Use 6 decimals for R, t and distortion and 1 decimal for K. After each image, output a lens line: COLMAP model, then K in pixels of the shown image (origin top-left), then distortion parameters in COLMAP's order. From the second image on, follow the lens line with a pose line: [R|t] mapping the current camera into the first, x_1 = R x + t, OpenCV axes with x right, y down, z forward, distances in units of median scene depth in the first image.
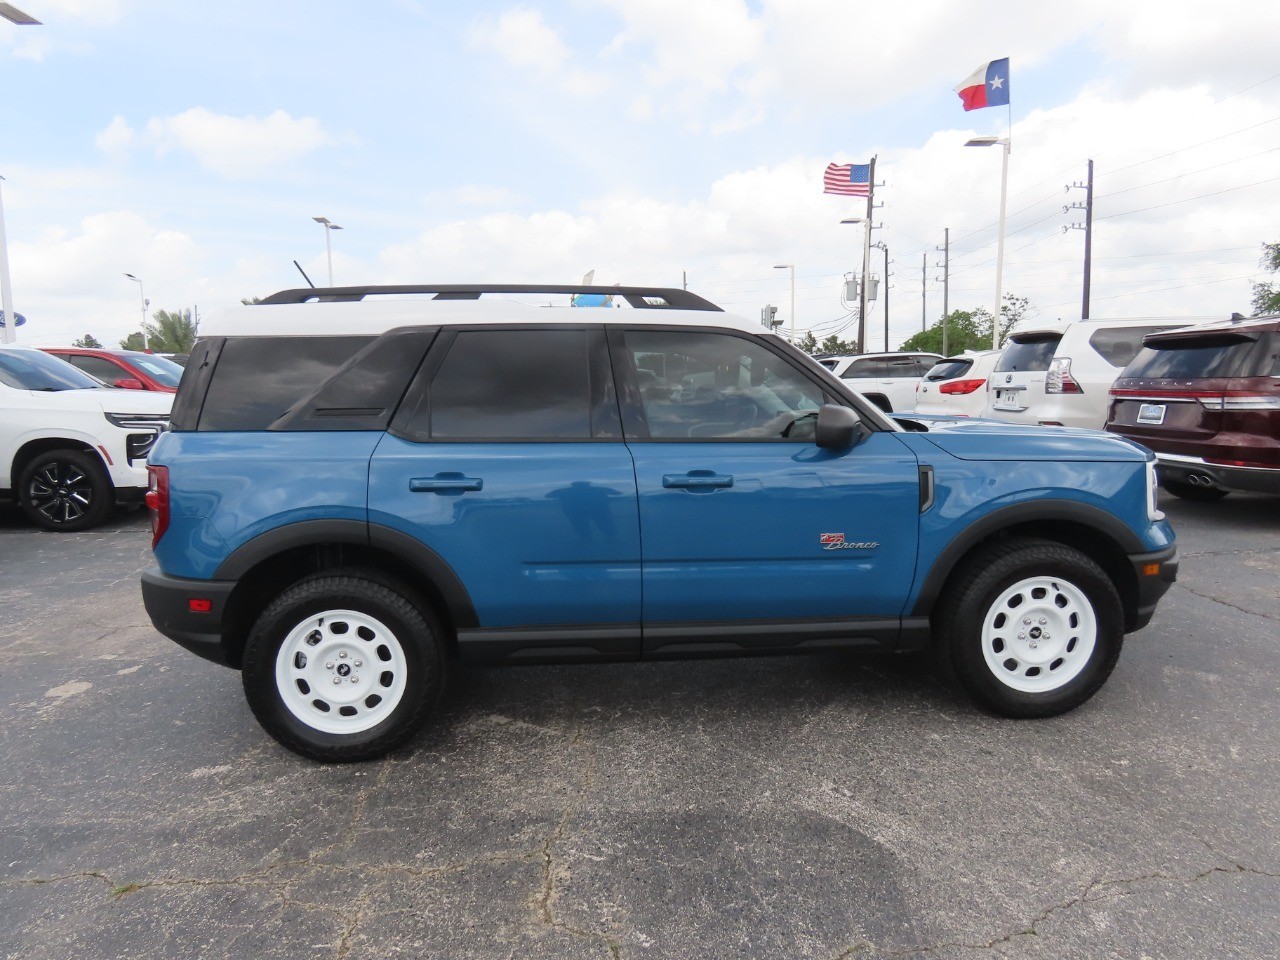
lens RADIAL K [[813.6, 0, 644.0], [0, 813.6, 479.9], [0, 0, 1]] dist [-0.003643, -0.002947]
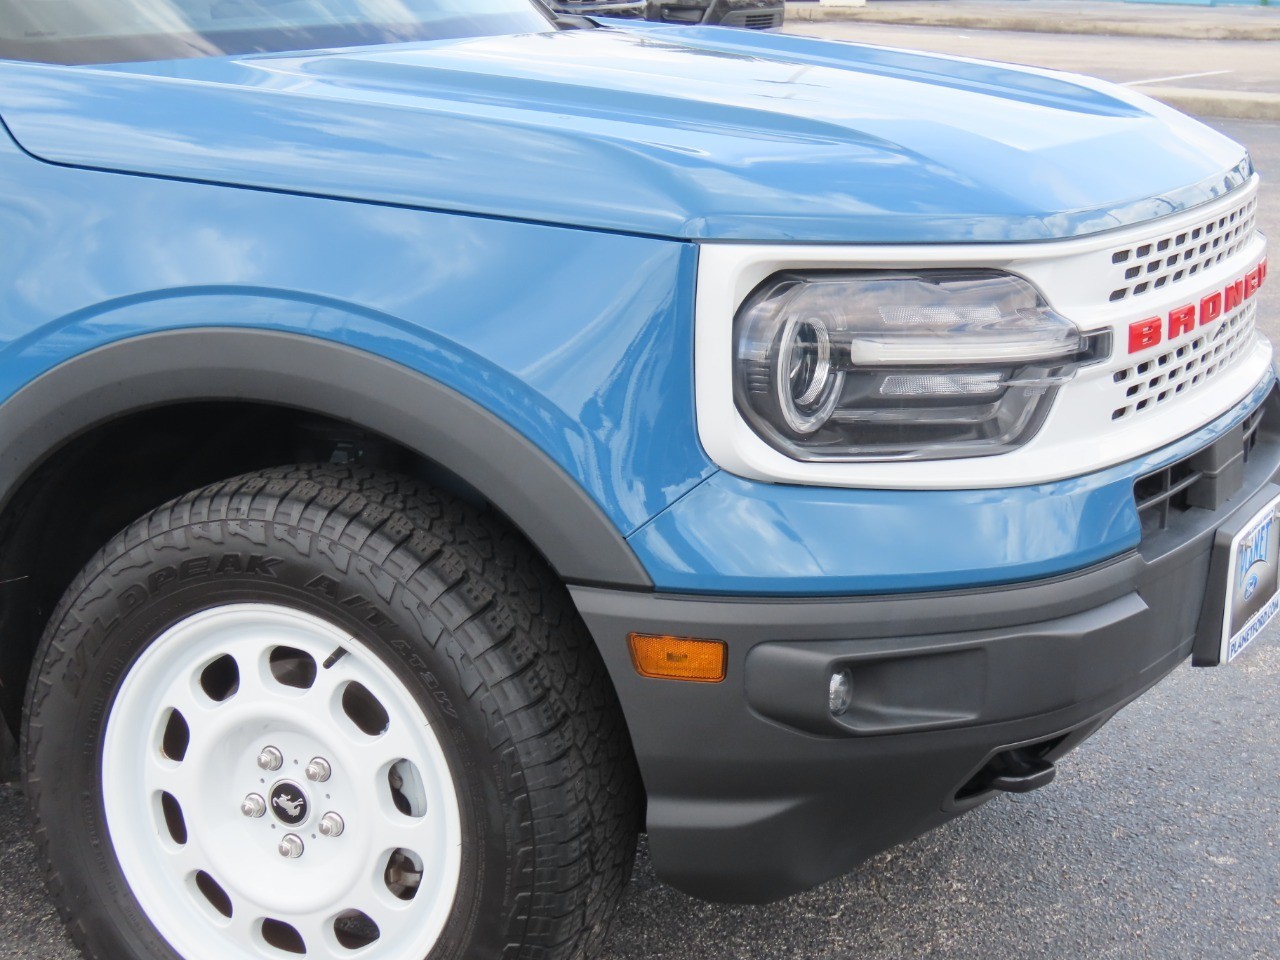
lens RADIAL K [[2609.5, 0, 643.3], [0, 2609.5, 485.0], [0, 0, 1]] dist [-0.017008, 0.000000]
pose [[0.865654, 0.148009, -0.478264, 1.018874], [-0.103424, 0.987562, 0.118425, -0.042034], [0.489843, -0.053051, 0.870195, 0.280268]]
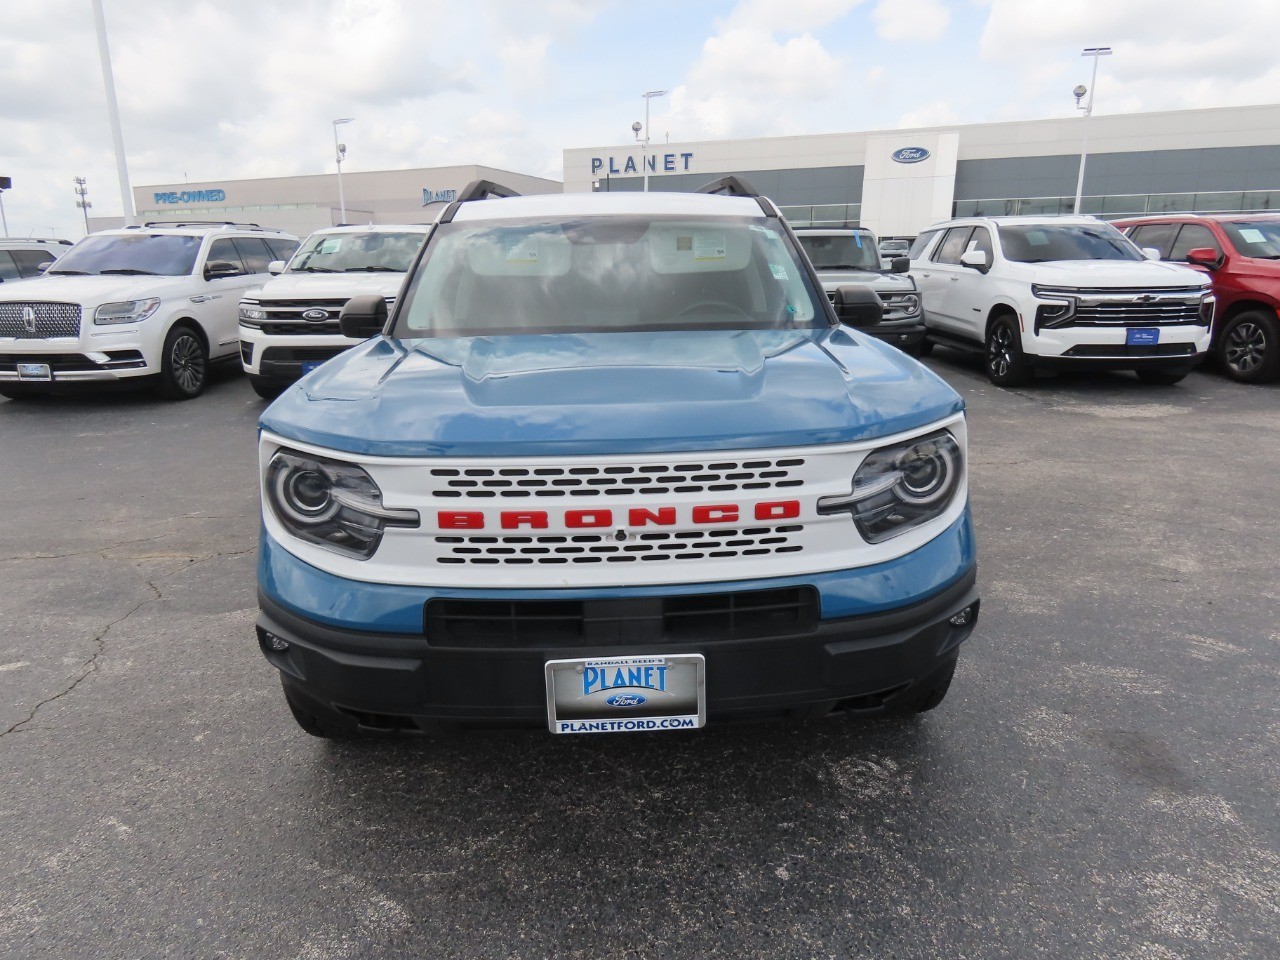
lens RADIAL K [[813.6, 0, 653.8], [0, 813.6, 477.4], [0, 0, 1]] dist [-0.003643, -0.002947]
pose [[-0.034618, 0.266038, -0.963341, 1.193024], [-0.107920, 0.957287, 0.268244, -0.176283], [0.993557, 0.113250, -0.004428, 1.303269]]
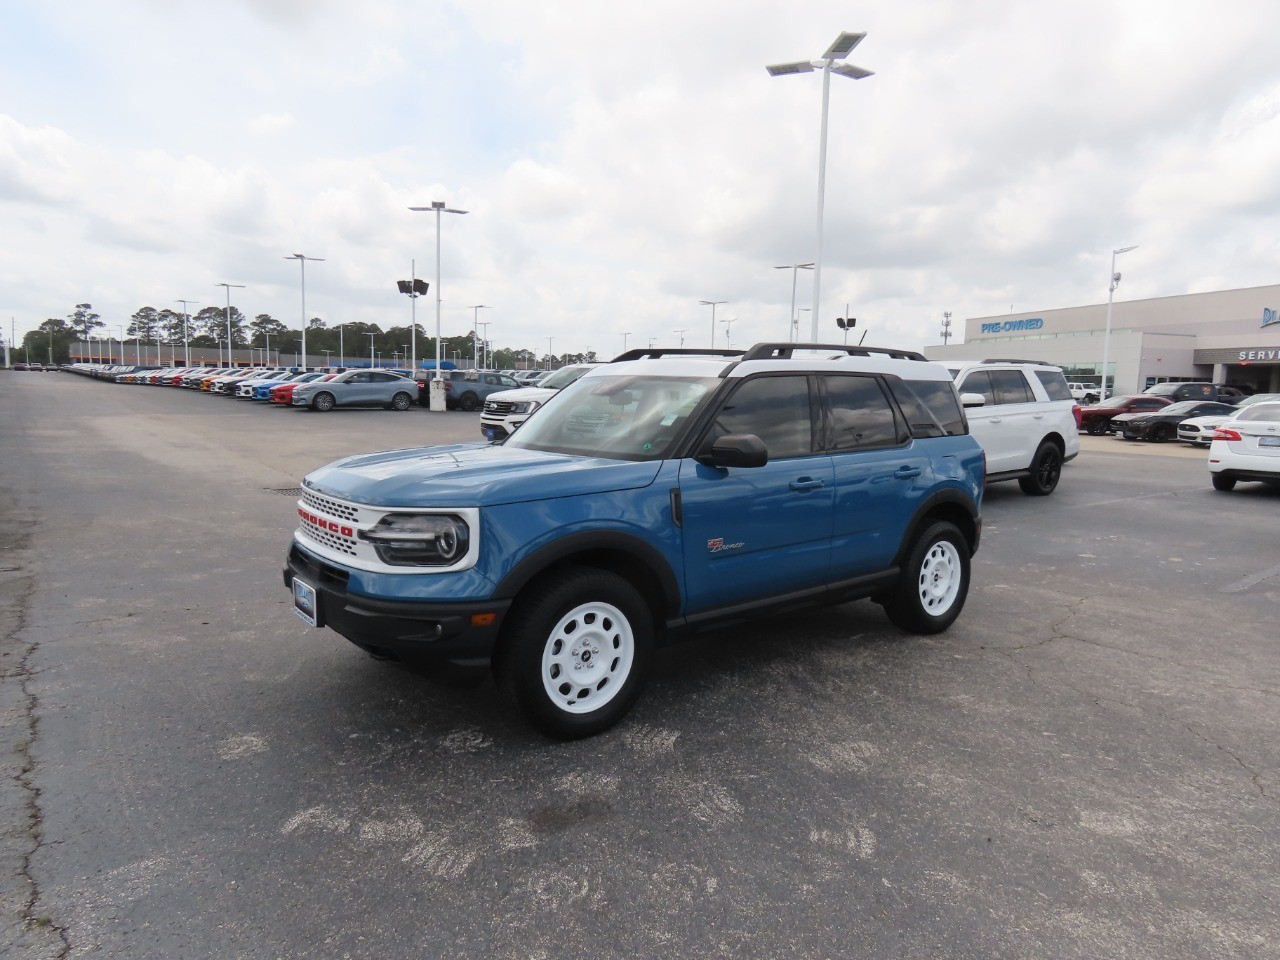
lens RADIAL K [[813.6, 0, 639.9], [0, 813.6, 482.0], [0, 0, 1]] dist [-0.003643, -0.002947]
pose [[-0.831730, 0.066164, -0.551224, 0.961363], [-0.070589, 0.972212, 0.223206, -0.349101], [0.550675, 0.224558, -0.803947, 2.414050]]
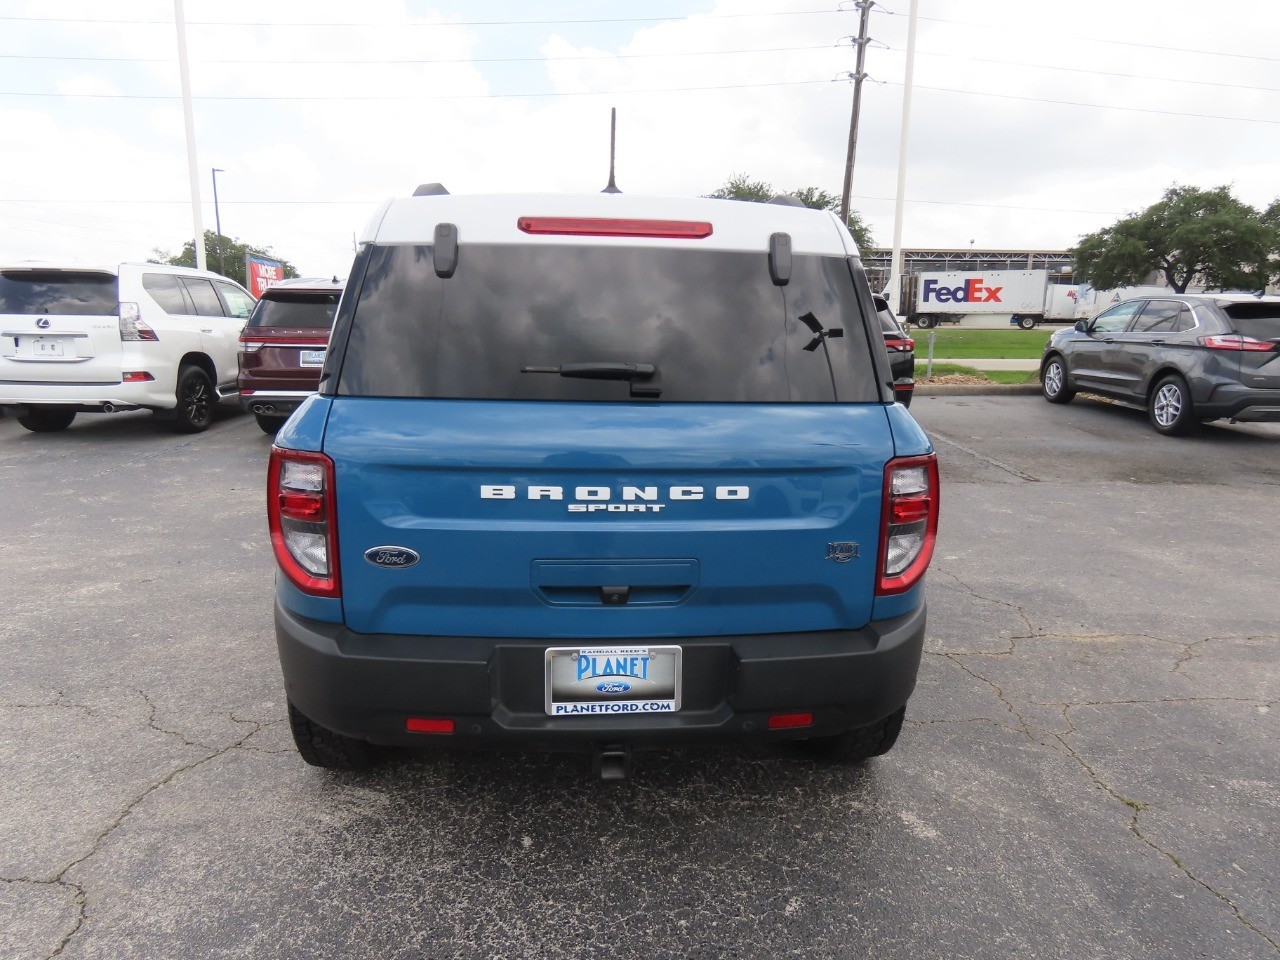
lens RADIAL K [[813.6, 0, 644.5], [0, 813.6, 481.1], [0, 0, 1]] dist [-0.003643, -0.002947]
pose [[0.010149, -0.171202, 0.985184, -1.182320], [0.105657, 0.979903, 0.169196, -0.123871], [-0.994351, 0.102374, 0.028034, 1.134843]]
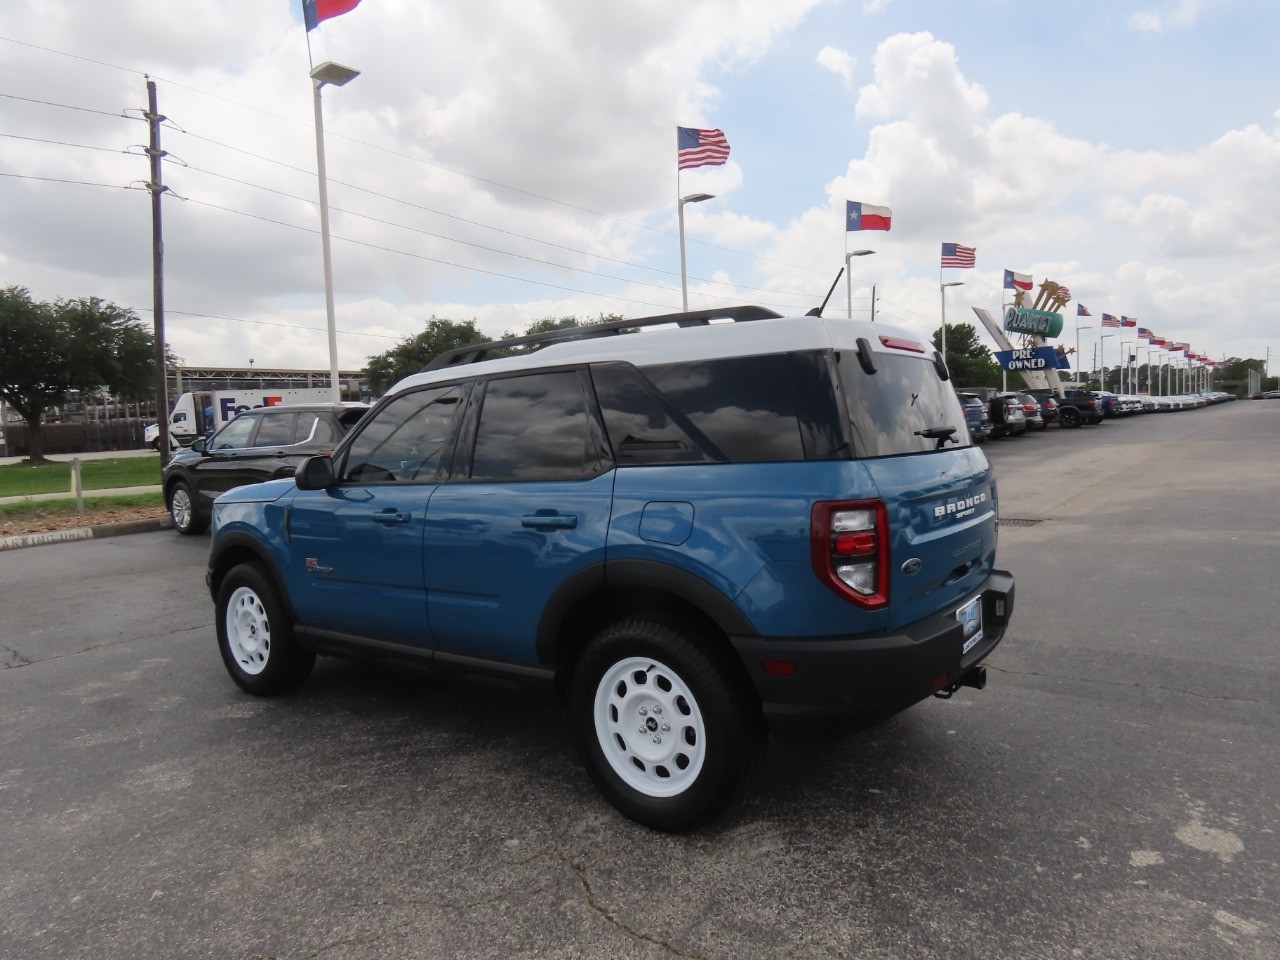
lens RADIAL K [[813.6, 0, 643.3], [0, 813.6, 487.5], [0, 0, 1]] dist [-0.003643, -0.002947]
pose [[-0.741414, 0.003750, 0.671037, -0.972225], [0.137246, 0.979693, 0.146165, -0.224005], [-0.656862, 0.200466, -0.726873, 2.074669]]
